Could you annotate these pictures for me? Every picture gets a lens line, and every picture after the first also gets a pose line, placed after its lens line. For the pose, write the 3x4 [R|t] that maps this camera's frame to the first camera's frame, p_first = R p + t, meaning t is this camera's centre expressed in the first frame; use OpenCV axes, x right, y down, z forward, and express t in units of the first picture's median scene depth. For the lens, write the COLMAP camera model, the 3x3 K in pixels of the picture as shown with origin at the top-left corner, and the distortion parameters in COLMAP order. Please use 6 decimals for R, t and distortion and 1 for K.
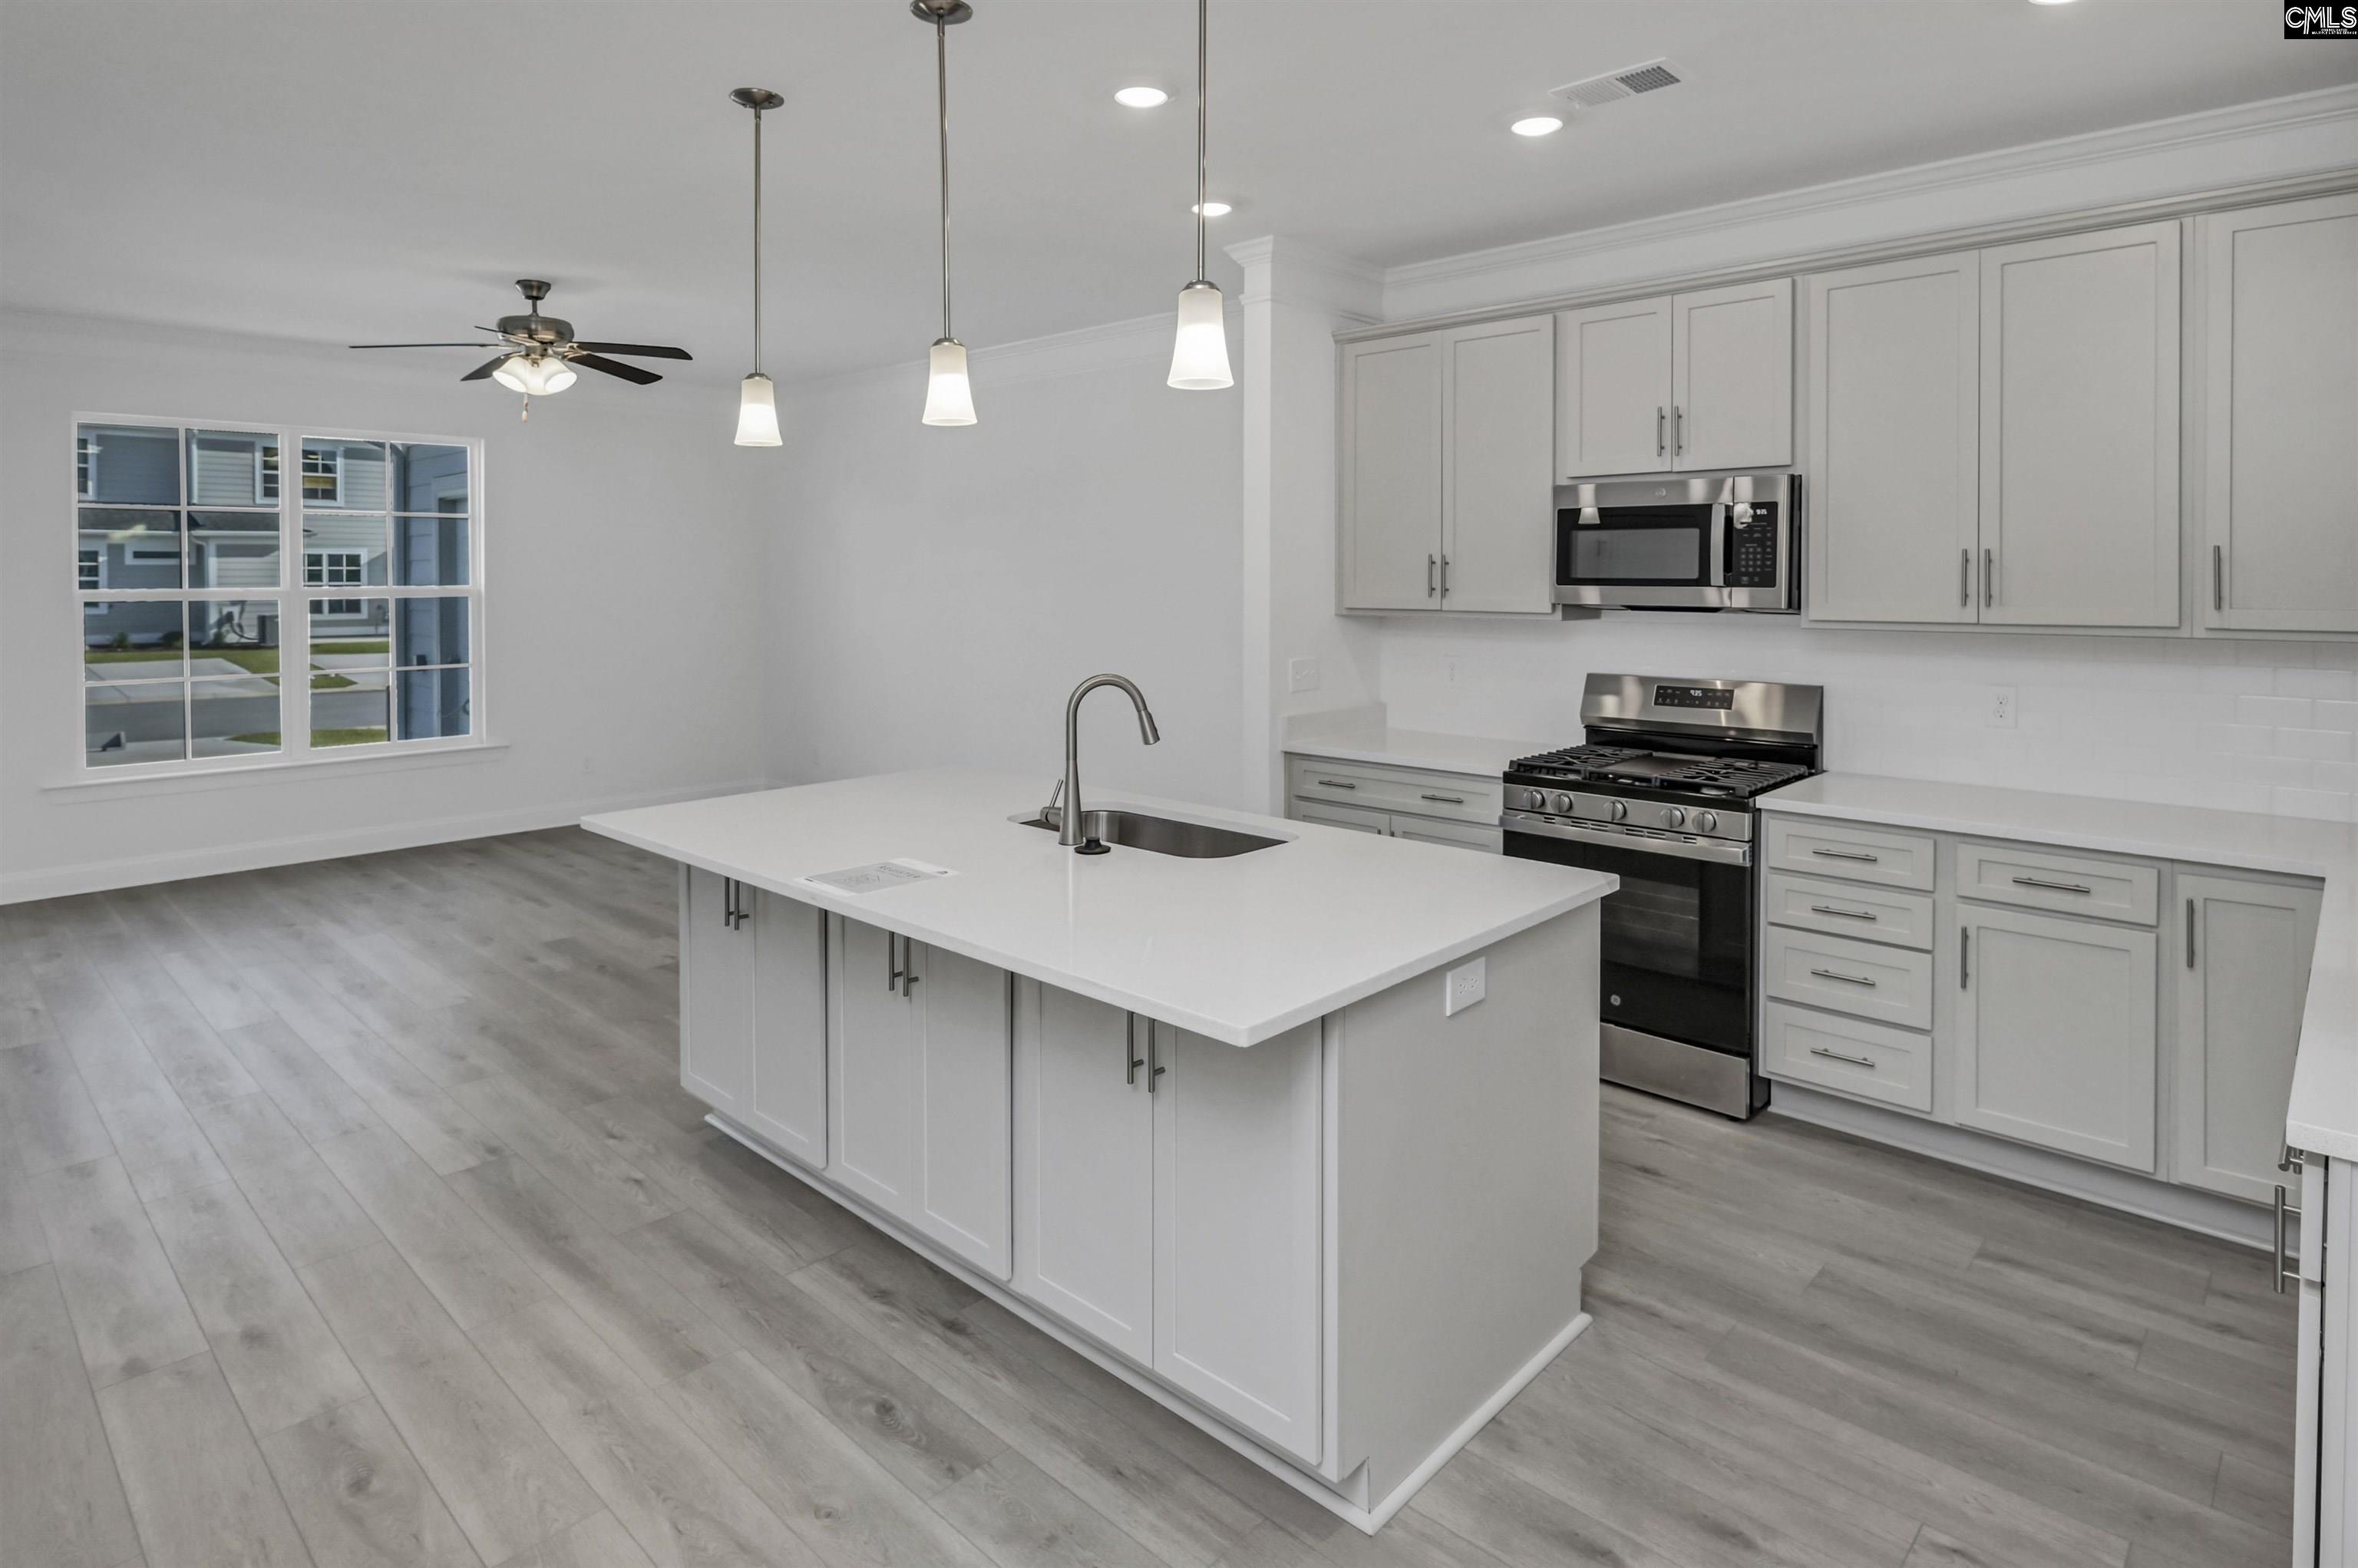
lens RADIAL K [[1240.2, 0, 1199.6], [0, 1240.2, 586.4], [0, 0, 1]] dist [0.005456, -0.006872]
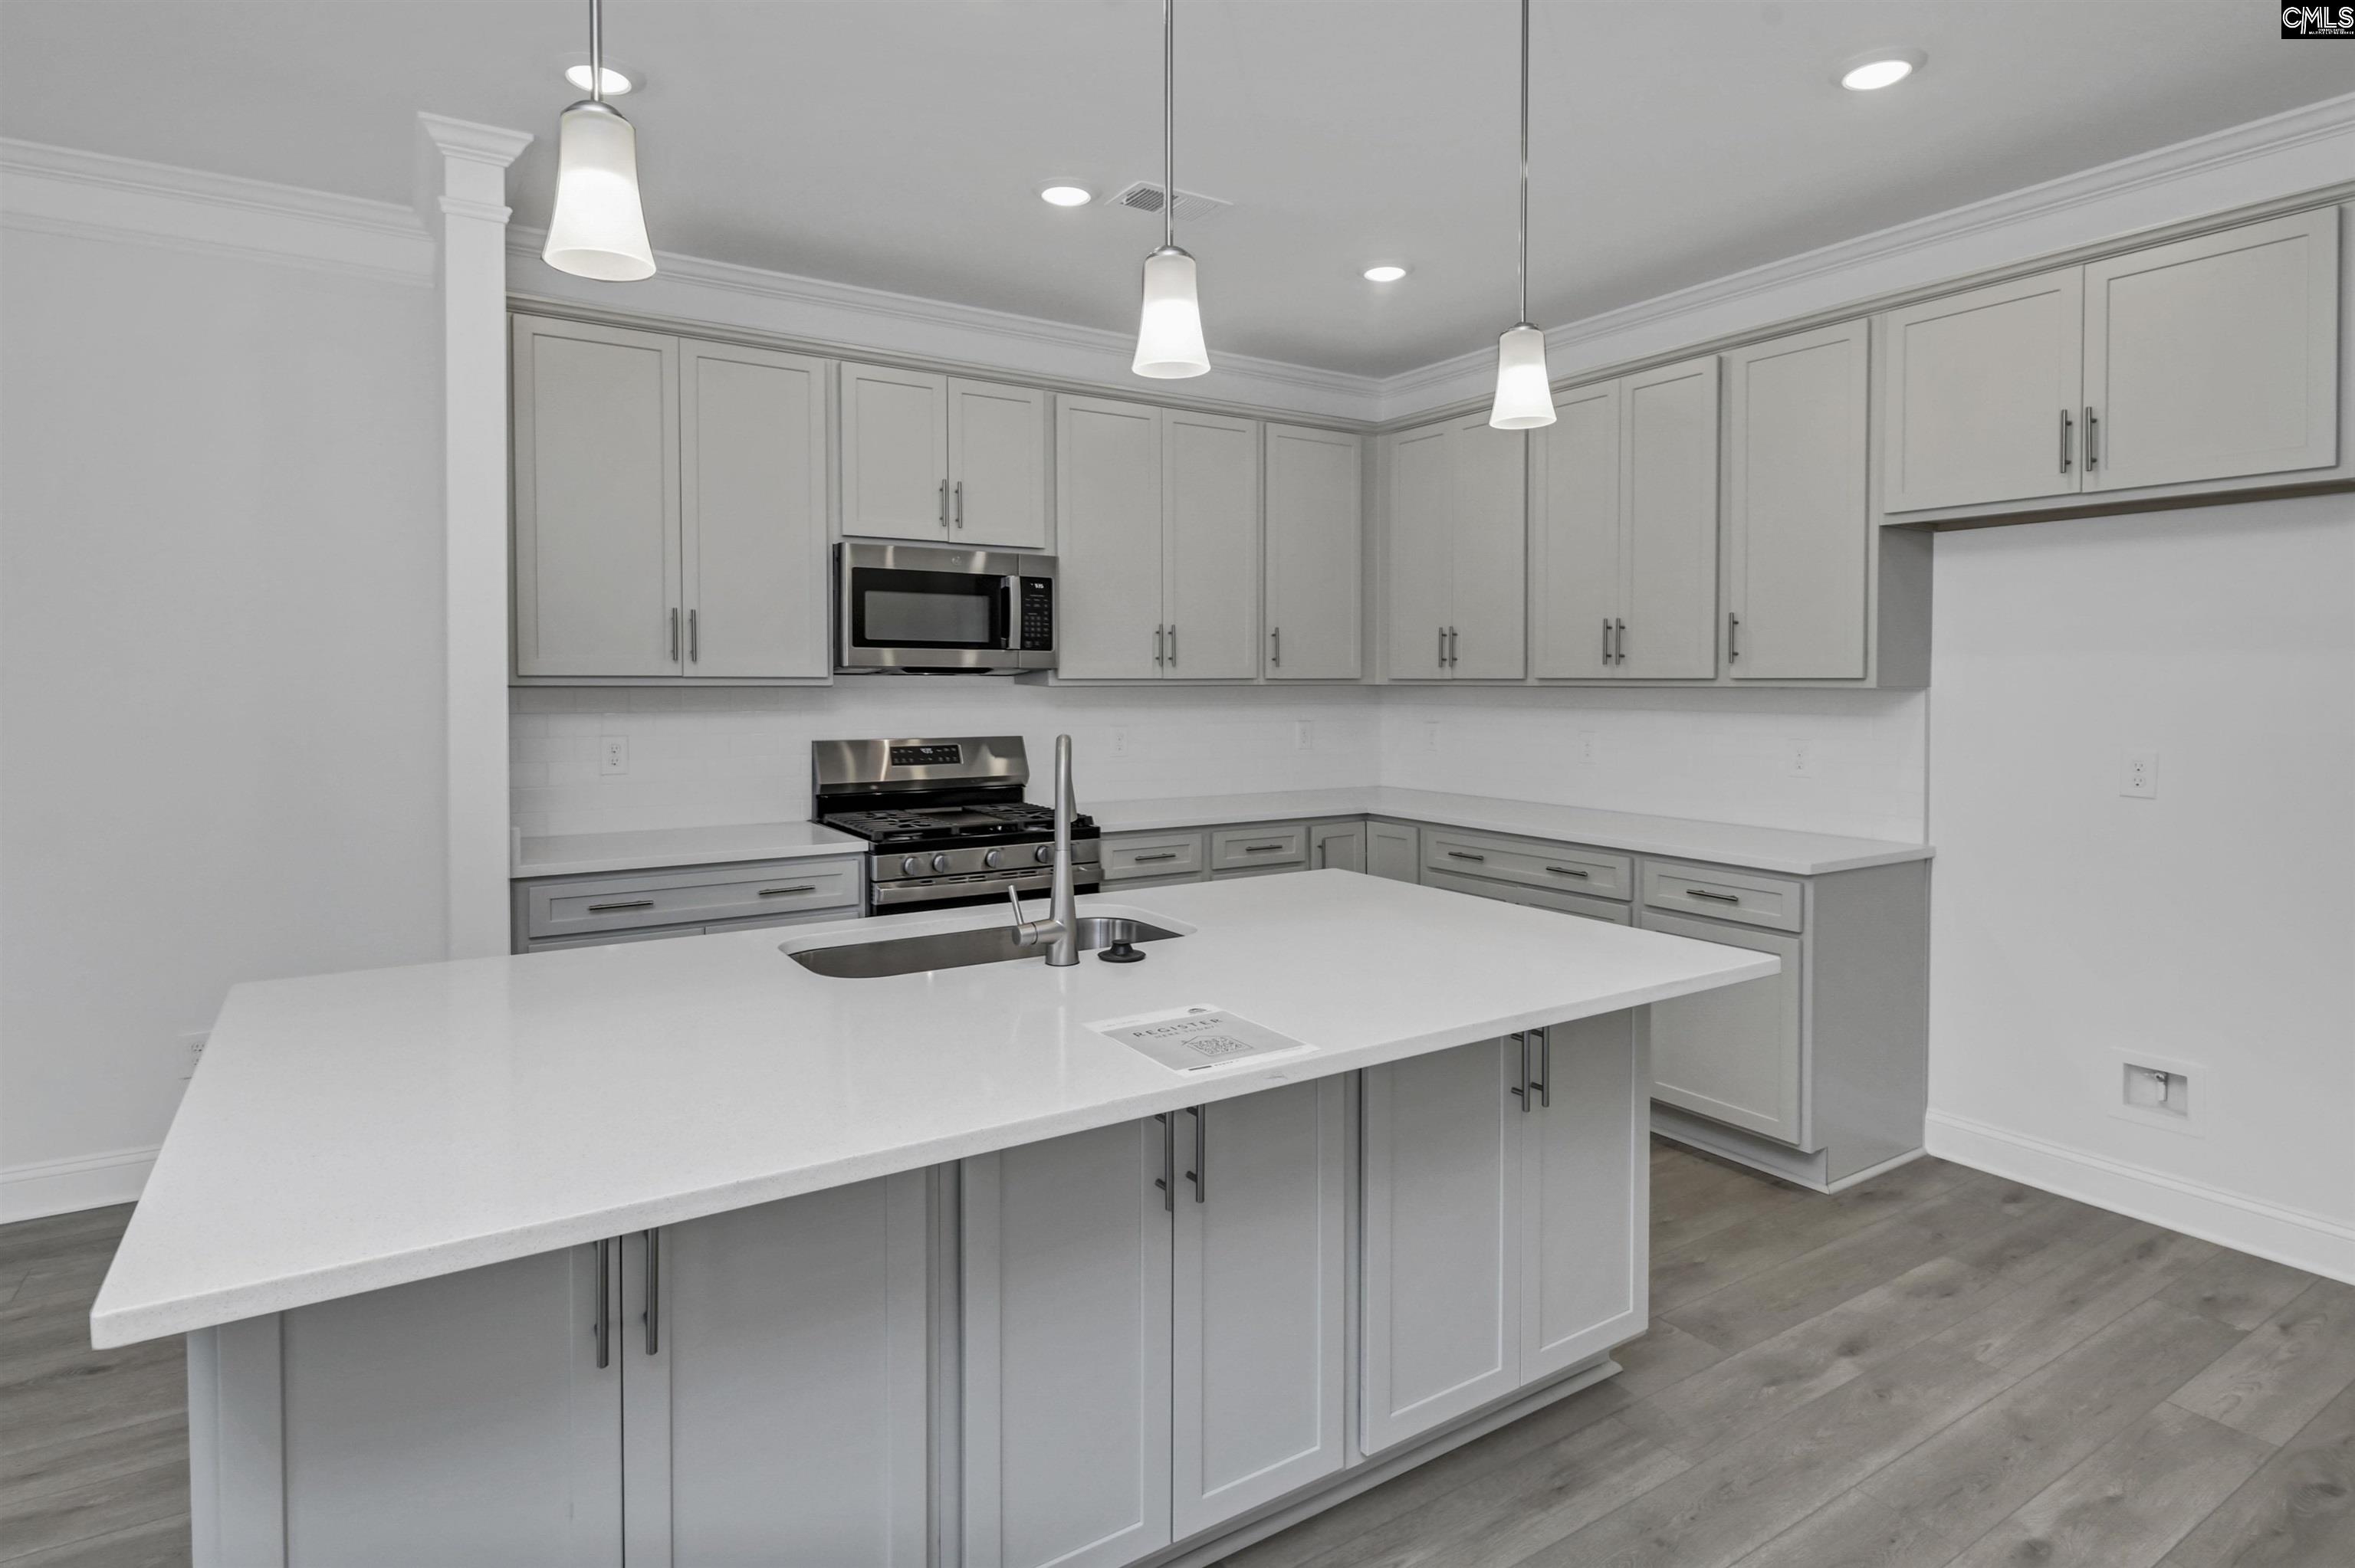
lens RADIAL K [[1238.5, 0, 1104.9], [0, 1238.5, 696.6], [0, 0, 1]] dist [0.005456, -0.006872]
pose [[0.270299, -0.010289, 0.962722, -0.650409], [0.005047, 0.999944, 0.009269, 0.033592], [-0.962763, 0.002353, 0.270336, 0.623263]]
